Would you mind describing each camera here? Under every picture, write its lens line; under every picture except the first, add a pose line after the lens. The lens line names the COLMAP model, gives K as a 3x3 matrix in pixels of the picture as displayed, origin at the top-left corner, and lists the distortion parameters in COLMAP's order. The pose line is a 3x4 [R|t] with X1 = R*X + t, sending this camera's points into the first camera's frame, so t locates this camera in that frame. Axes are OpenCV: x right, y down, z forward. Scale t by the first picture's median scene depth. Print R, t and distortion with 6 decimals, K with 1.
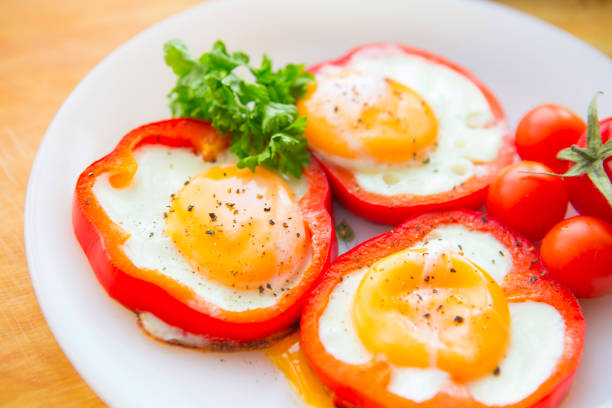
lens RADIAL K [[919.0, 0, 302.1], [0, 919.0, 216.2], [0, 0, 1]] dist [0.110785, 0.000000]
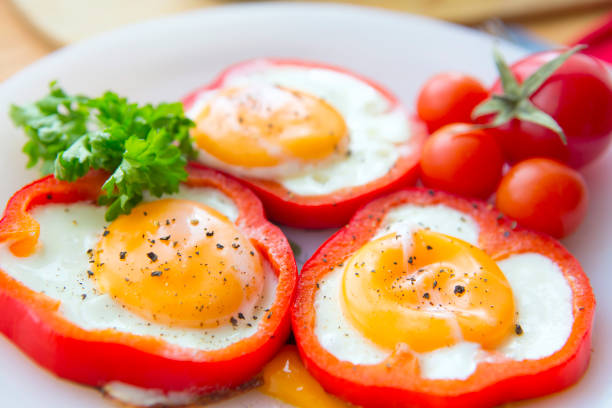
lens RADIAL K [[919.0, 0, 304.9], [0, 919.0, 198.5], [0, 0, 1]] dist [0.110785, 0.000000]
pose [[0.931914, -0.233438, 0.277566, -0.183936], [0.274973, 0.953802, -0.121042, 0.088467], [-0.236488, 0.189124, 0.953051, 0.151544]]
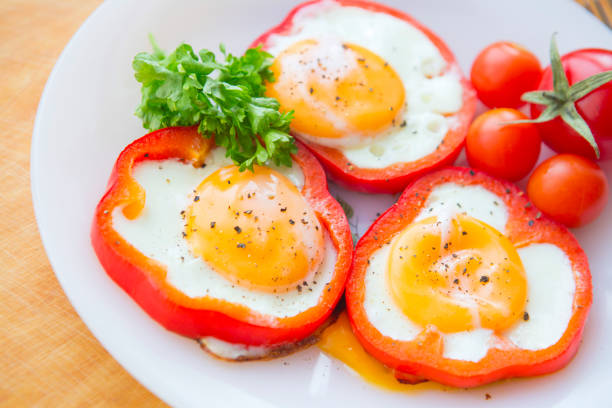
lens RADIAL K [[1229.2, 0, 309.1], [0, 1229.2, 206.6], [0, 0, 1]] dist [0.433392, 0.000000]
pose [[0.948633, -0.208141, 0.238269, -0.335940], [0.171949, 0.971367, 0.163953, -0.230516], [-0.265572, -0.114561, 0.957260, -0.327226]]
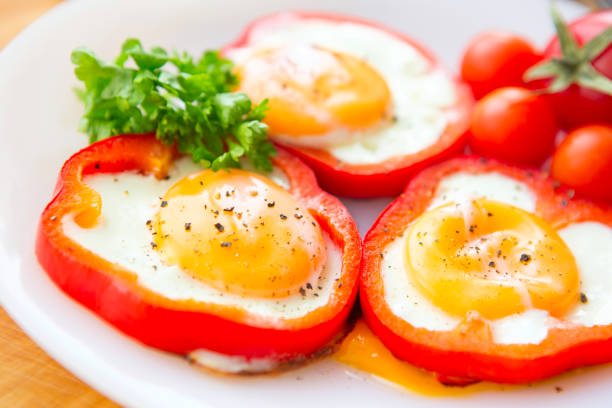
lens RADIAL K [[1229.2, 0, 307.2], [0, 1229.2, 202.8], [0, 0, 1]] dist [0.433392, 0.000000]
pose [[0.904699, -0.249558, 0.345313, -0.396505], [0.285446, 0.956732, -0.056421, 0.063945], [-0.316292, 0.149613, 0.936790, -0.076119]]
